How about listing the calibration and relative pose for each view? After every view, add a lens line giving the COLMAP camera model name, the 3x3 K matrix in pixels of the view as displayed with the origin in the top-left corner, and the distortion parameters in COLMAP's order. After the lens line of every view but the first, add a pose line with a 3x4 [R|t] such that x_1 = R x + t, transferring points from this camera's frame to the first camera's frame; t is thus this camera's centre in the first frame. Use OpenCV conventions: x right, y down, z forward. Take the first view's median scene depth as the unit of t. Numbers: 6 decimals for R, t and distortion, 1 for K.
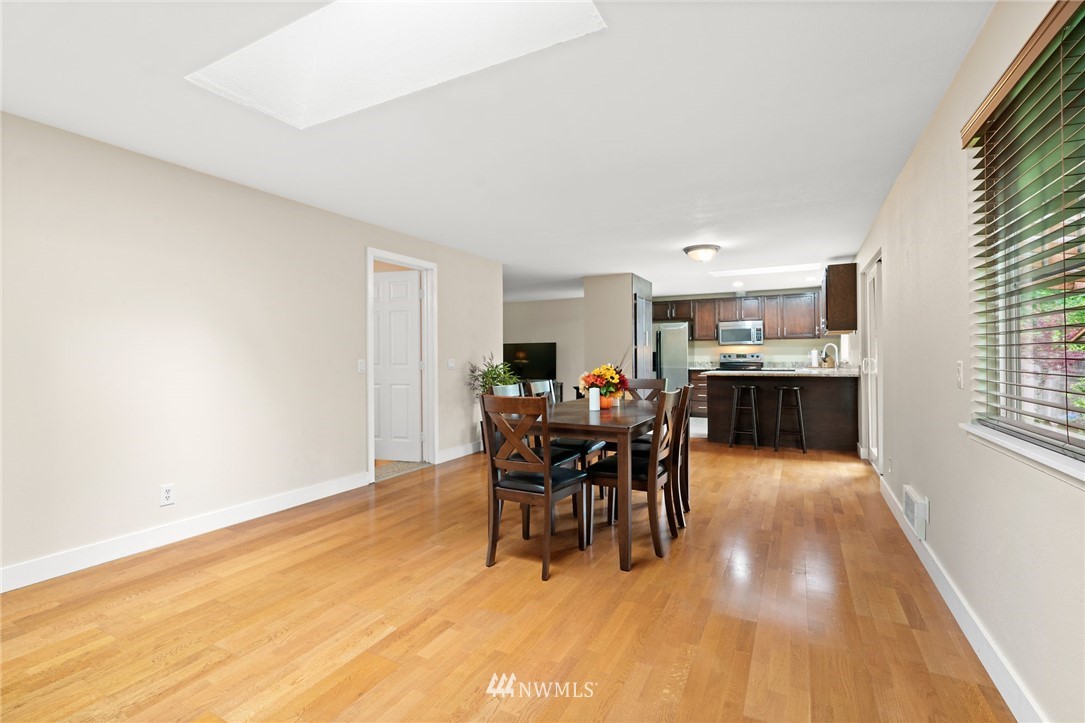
lens RADIAL K [[496.3, 0, 540.8], [0, 496.3, 355.4], [0, 0, 1]] dist [-0.001903, -0.000087]
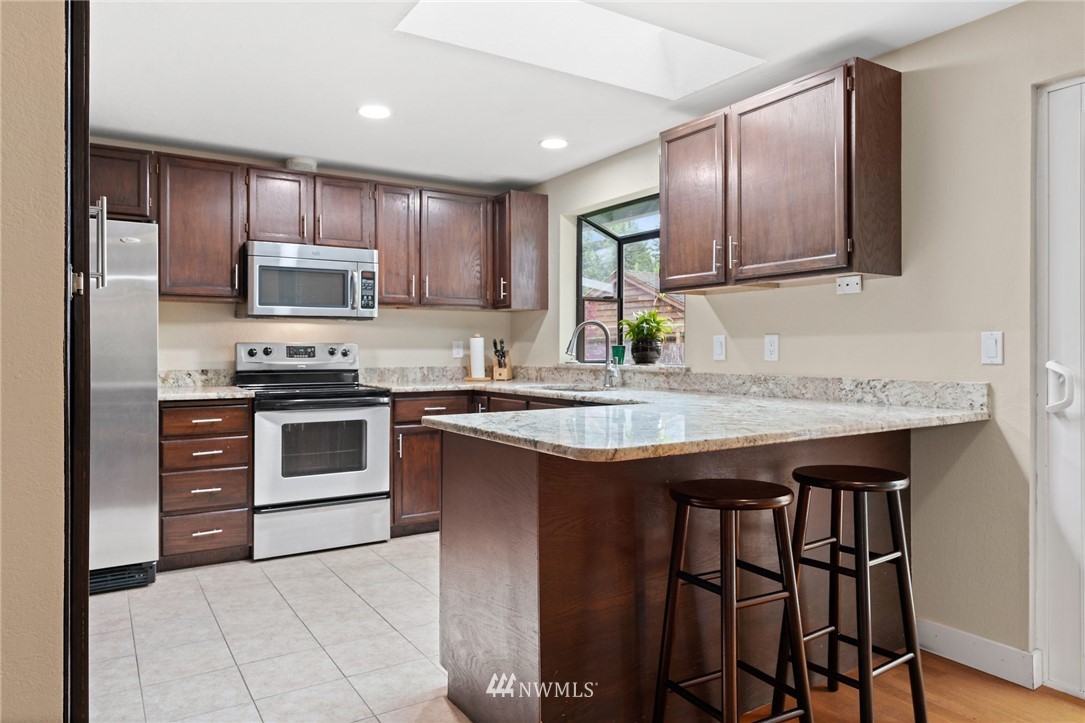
lens RADIAL K [[707.3, 0, 542.5], [0, 707.3, 361.5], [0, 0, 1]] dist [-0.003167, -0.001121]
pose [[0.497845, -0.009886, 0.867210, 0.071065], [-0.005290, 0.999882, 0.014435, 0.000318], [-0.867250, -0.011774, 0.497734, 0.643866]]
